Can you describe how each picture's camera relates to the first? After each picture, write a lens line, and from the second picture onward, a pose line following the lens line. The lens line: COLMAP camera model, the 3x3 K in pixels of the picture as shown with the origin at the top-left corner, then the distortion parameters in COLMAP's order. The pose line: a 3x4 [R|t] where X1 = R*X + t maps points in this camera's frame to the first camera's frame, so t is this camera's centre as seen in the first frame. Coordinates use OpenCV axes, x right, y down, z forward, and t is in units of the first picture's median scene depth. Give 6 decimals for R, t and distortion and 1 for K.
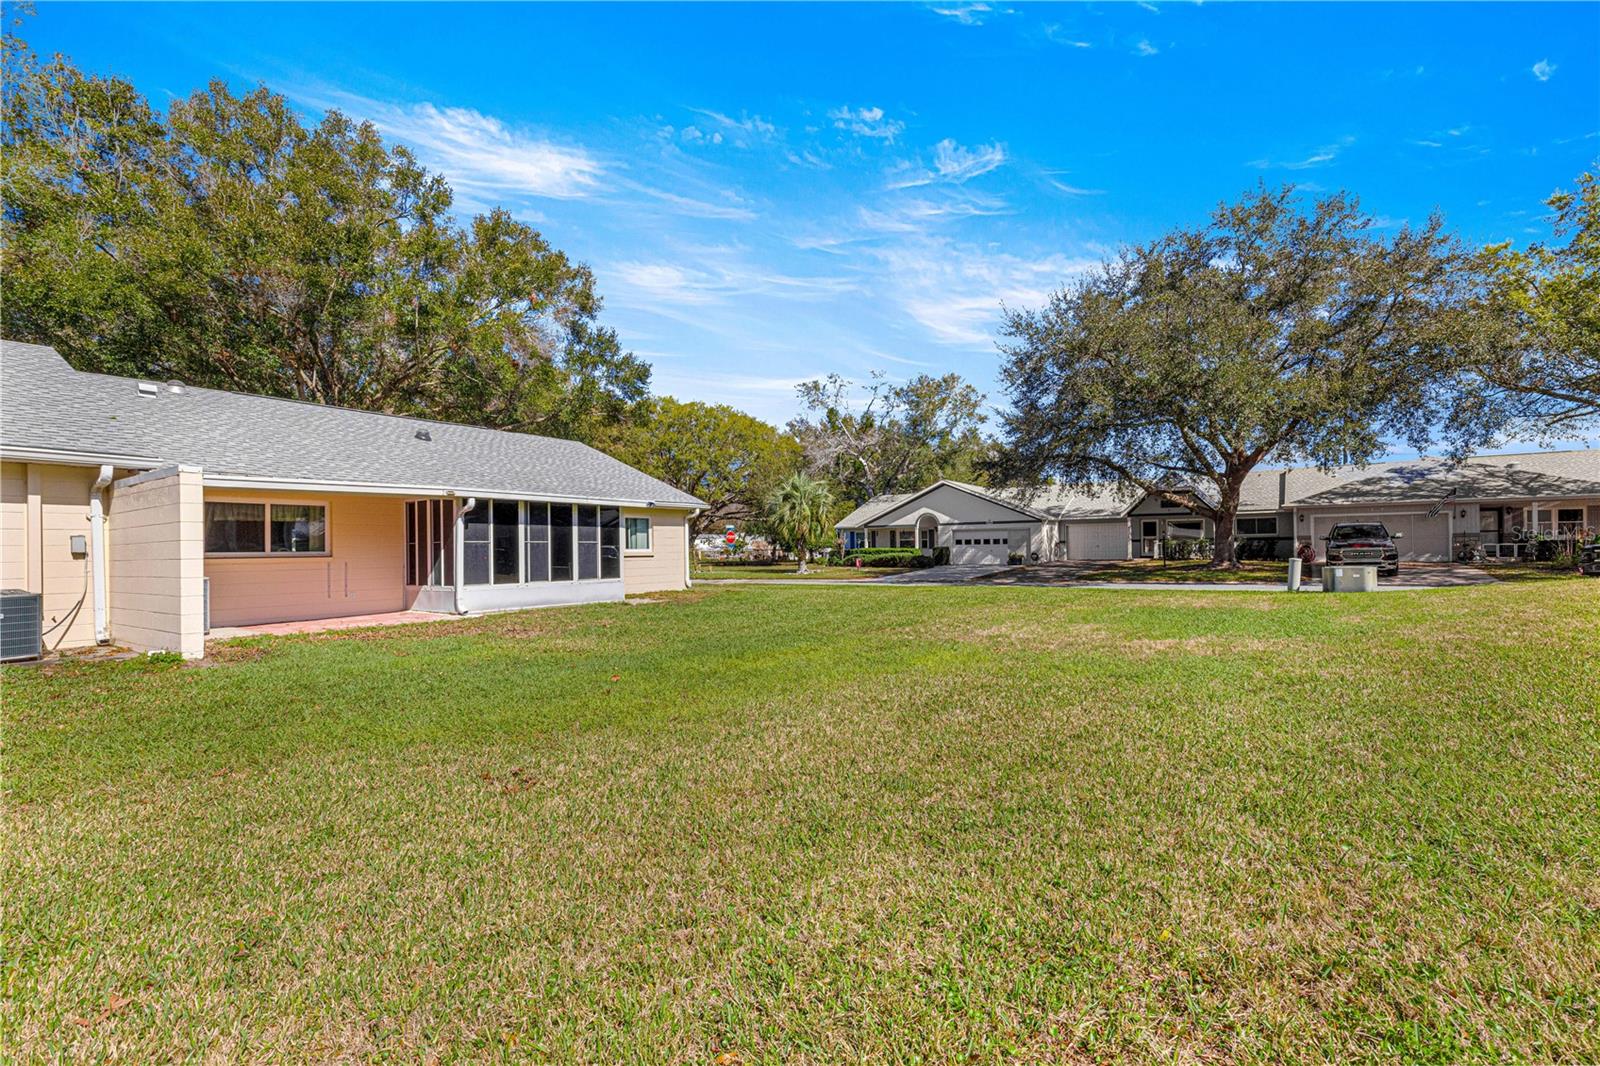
lens RADIAL K [[716.4, 0, 803.7], [0, 716.4, 543.9], [0, 0, 1]] dist [0.005810, -0.000798]
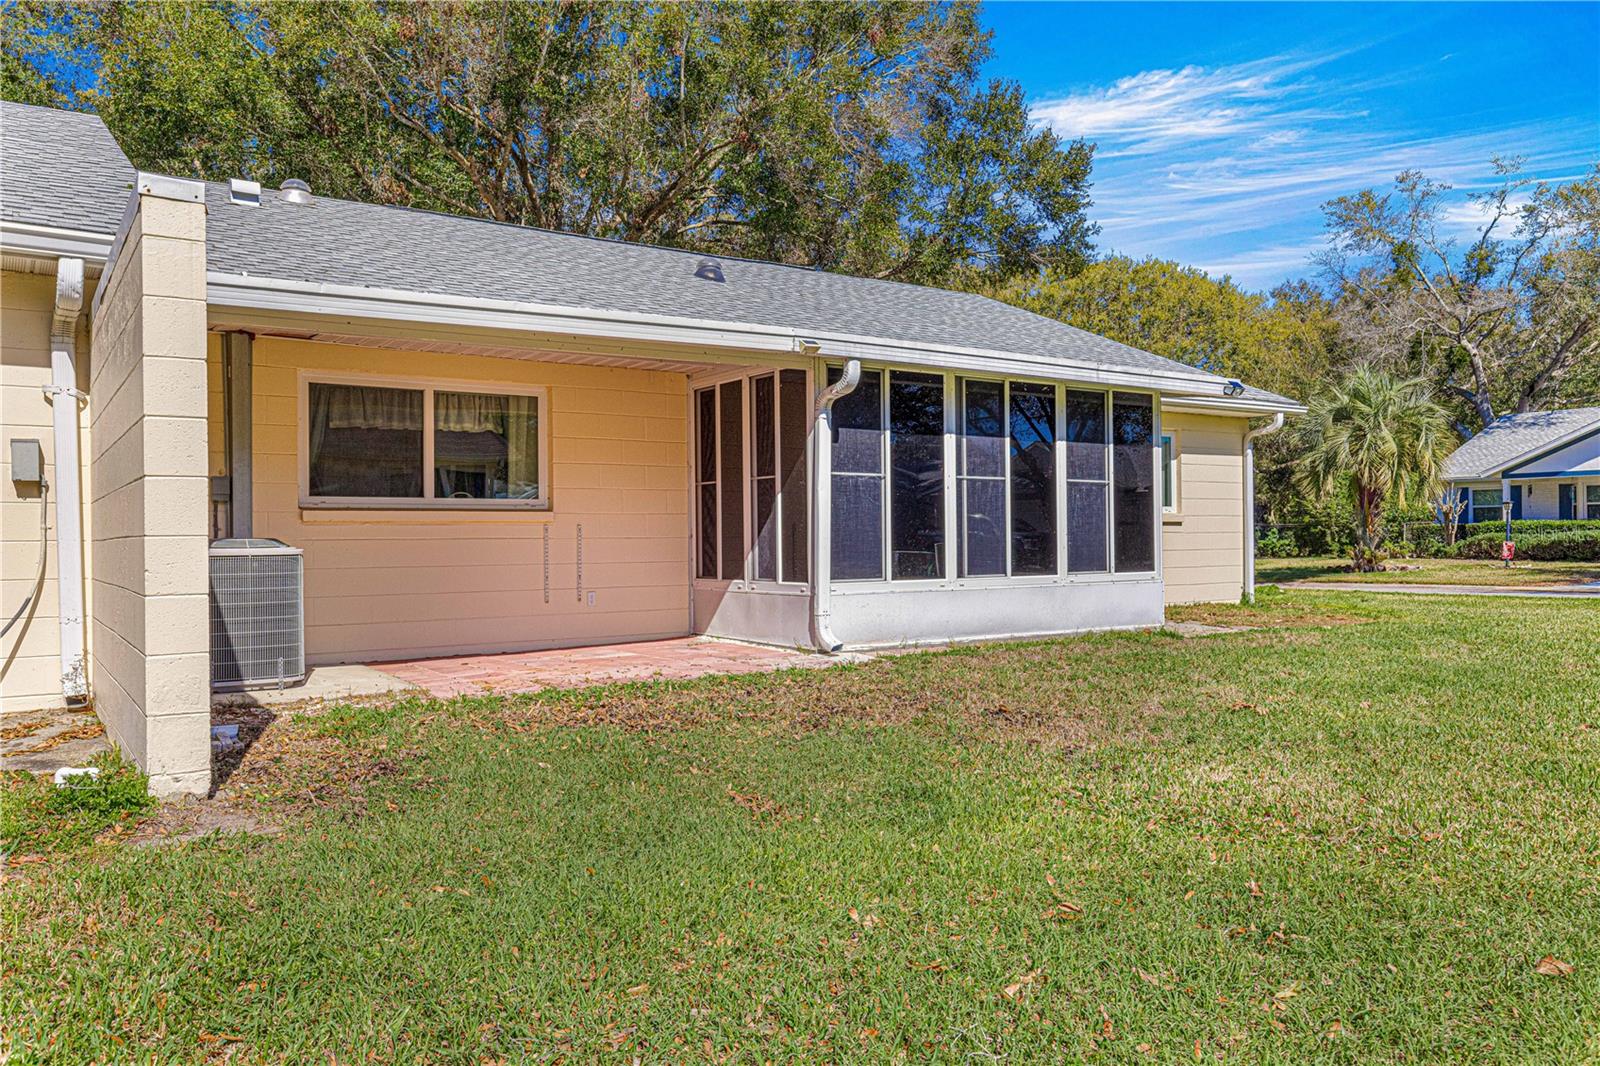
lens RADIAL K [[1166.6, 0, 802.5], [0, 1166.6, 537.8], [0, 0, 1]] dist [0.005350, -0.001466]
pose [[0.934497, 0.005454, -0.355930, -0.213959], [-0.000884, 0.999915, 0.013001, 0.020914], [0.355971, -0.011835, 0.934422, 0.319593]]
